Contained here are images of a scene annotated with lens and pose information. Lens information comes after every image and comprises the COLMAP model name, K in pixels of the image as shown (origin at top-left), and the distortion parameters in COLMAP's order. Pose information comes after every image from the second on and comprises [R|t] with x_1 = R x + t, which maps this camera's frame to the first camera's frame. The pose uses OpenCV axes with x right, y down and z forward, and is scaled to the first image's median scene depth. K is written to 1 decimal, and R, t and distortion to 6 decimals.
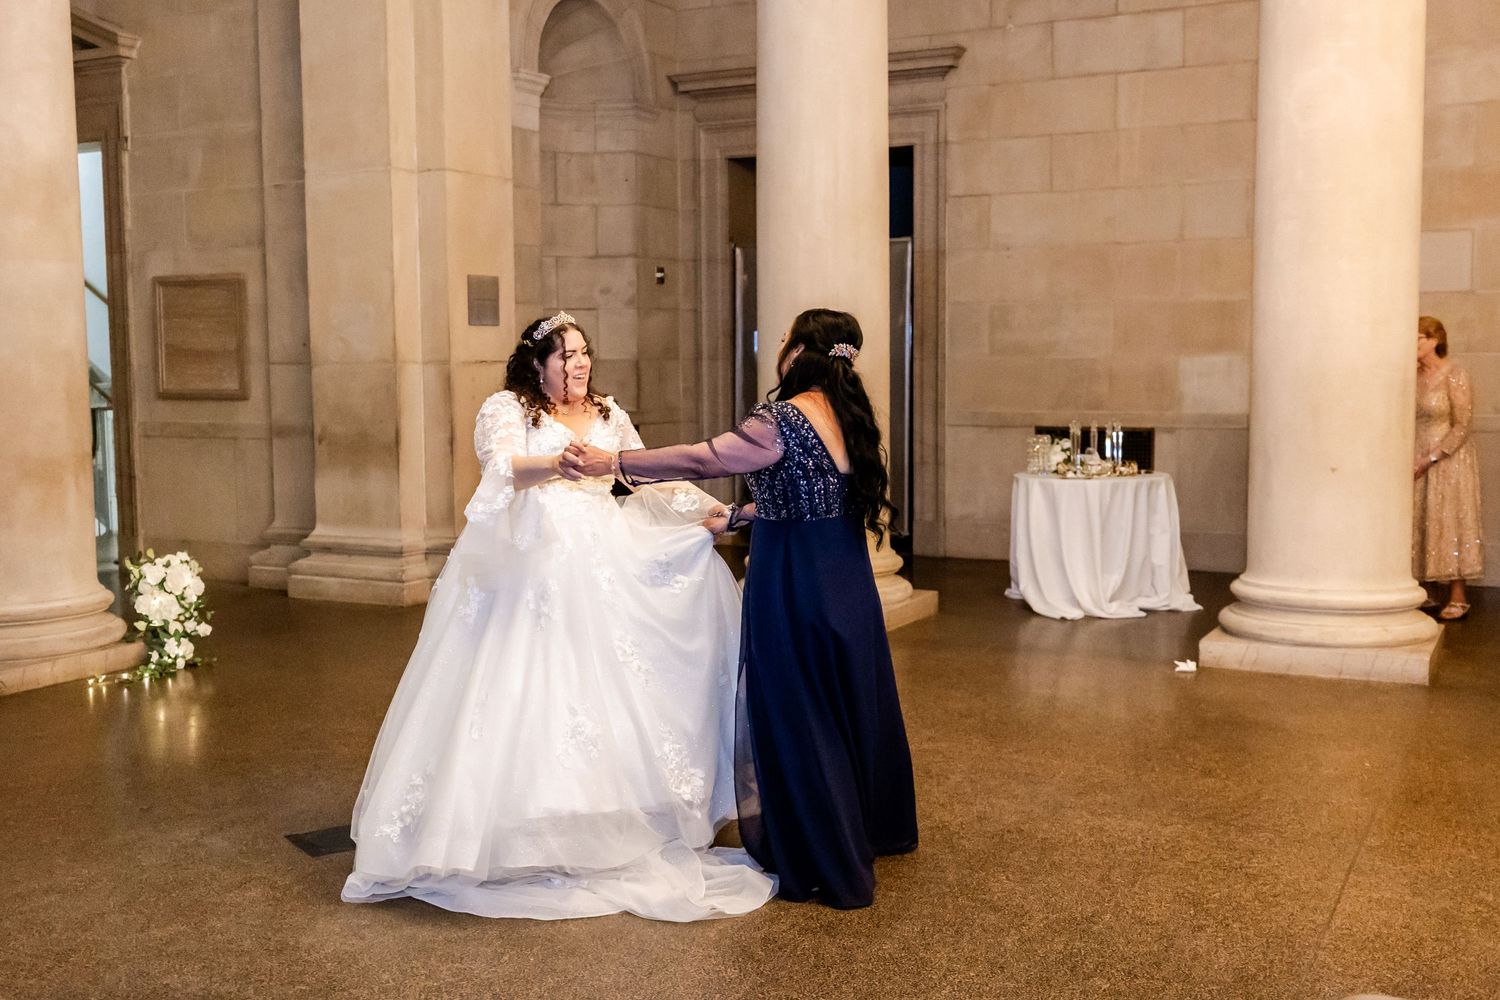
lens RADIAL K [[1576.8, 0, 751.2], [0, 1576.8, 495.5], [0, 0, 1]] dist [0.004531, 0.001740]
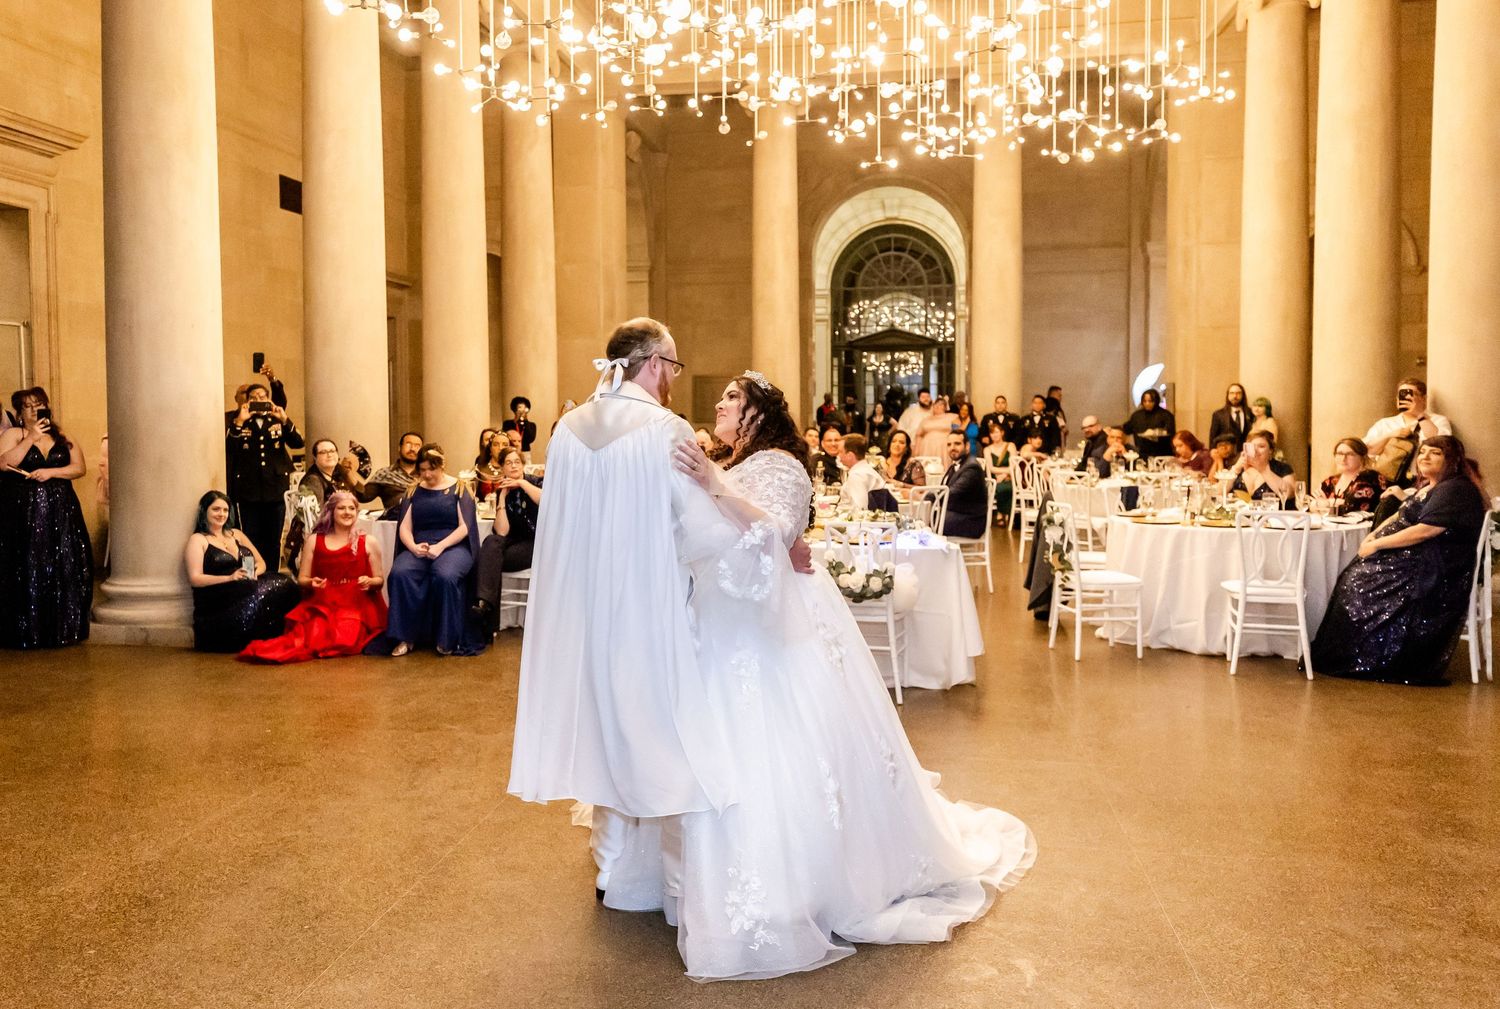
lens RADIAL K [[1187.9, 0, 677.3], [0, 1187.9, 460.8], [0, 0, 1]] dist [-0.002187, 0.006137]
pose [[-0.279515, -0.029386, 0.959692, -0.382565], [0.095808, 0.993689, 0.058331, -0.045874], [-0.955349, 0.108251, -0.274936, 0.545926]]
